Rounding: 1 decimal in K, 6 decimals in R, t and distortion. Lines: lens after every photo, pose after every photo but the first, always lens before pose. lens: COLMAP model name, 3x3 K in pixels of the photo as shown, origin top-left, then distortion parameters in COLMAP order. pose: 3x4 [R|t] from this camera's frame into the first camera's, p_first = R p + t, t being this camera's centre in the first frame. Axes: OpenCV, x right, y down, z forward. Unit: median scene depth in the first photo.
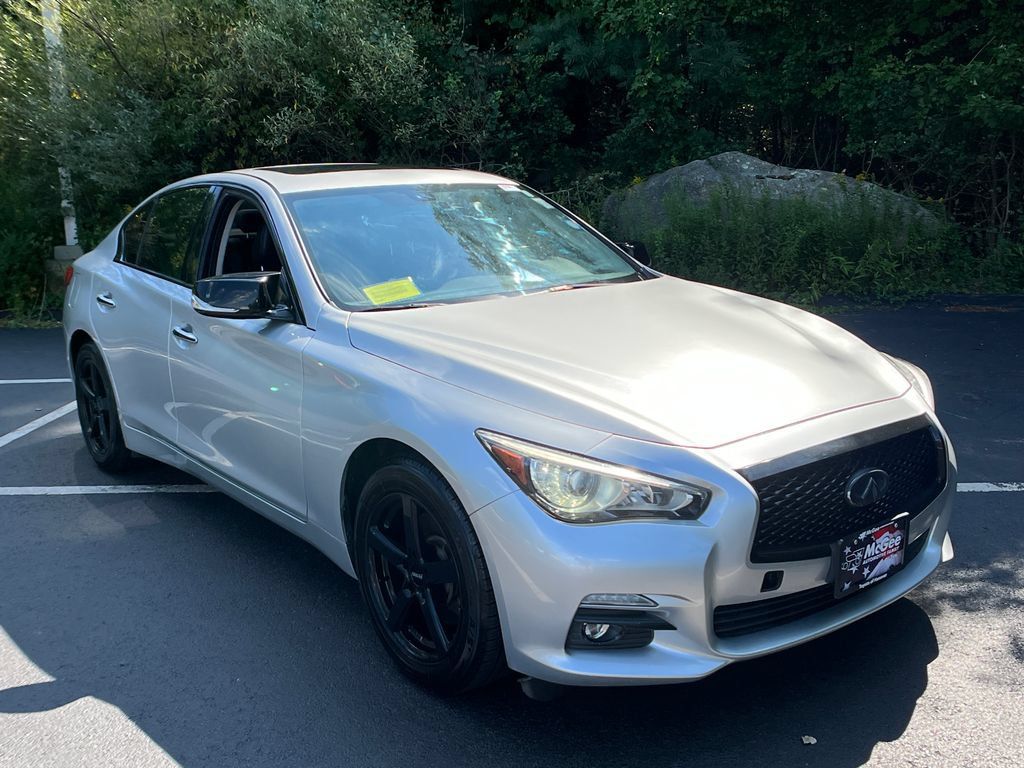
lens RADIAL K [[1011.2, 0, 516.3], [0, 1011.2, 392.4], [0, 0, 1]] dist [-0.007179, 0.000000]
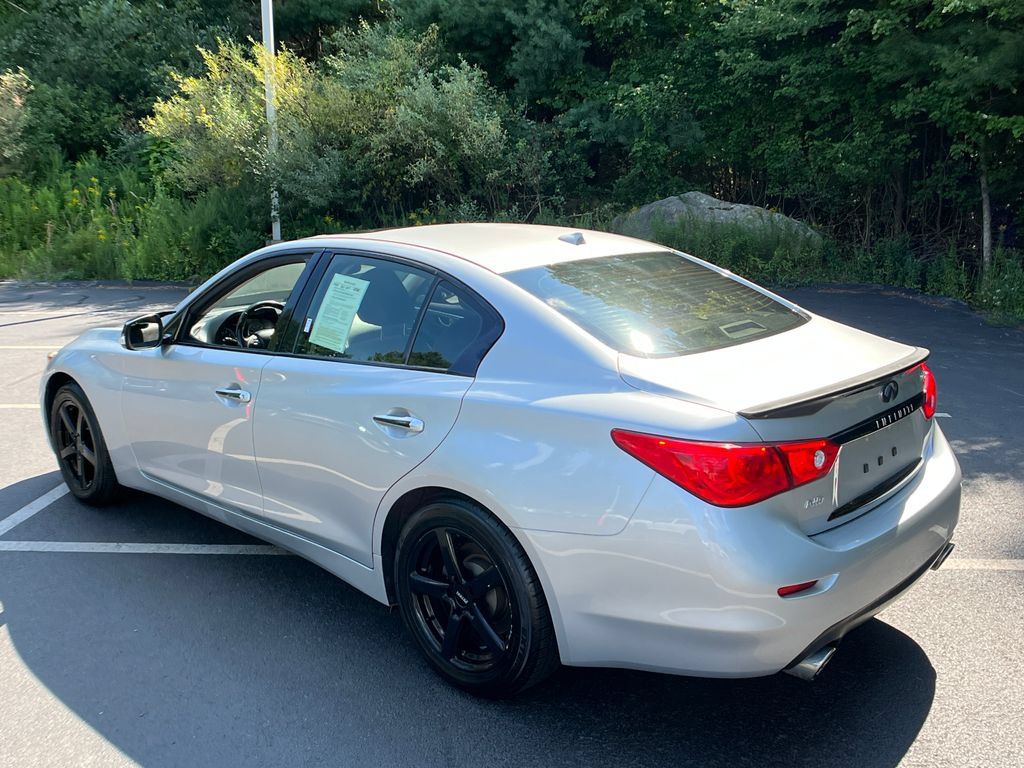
lens RADIAL K [[937.0, 0, 511.2], [0, 937.0, 382.8], [0, 0, 1]] dist [0.000776, 0.000000]
pose [[0.999647, 0.026557, -0.000732, -0.064800], [-0.026565, 0.999525, -0.015641, 0.092289], [0.000317, 0.015655, 0.999877, -0.467842]]
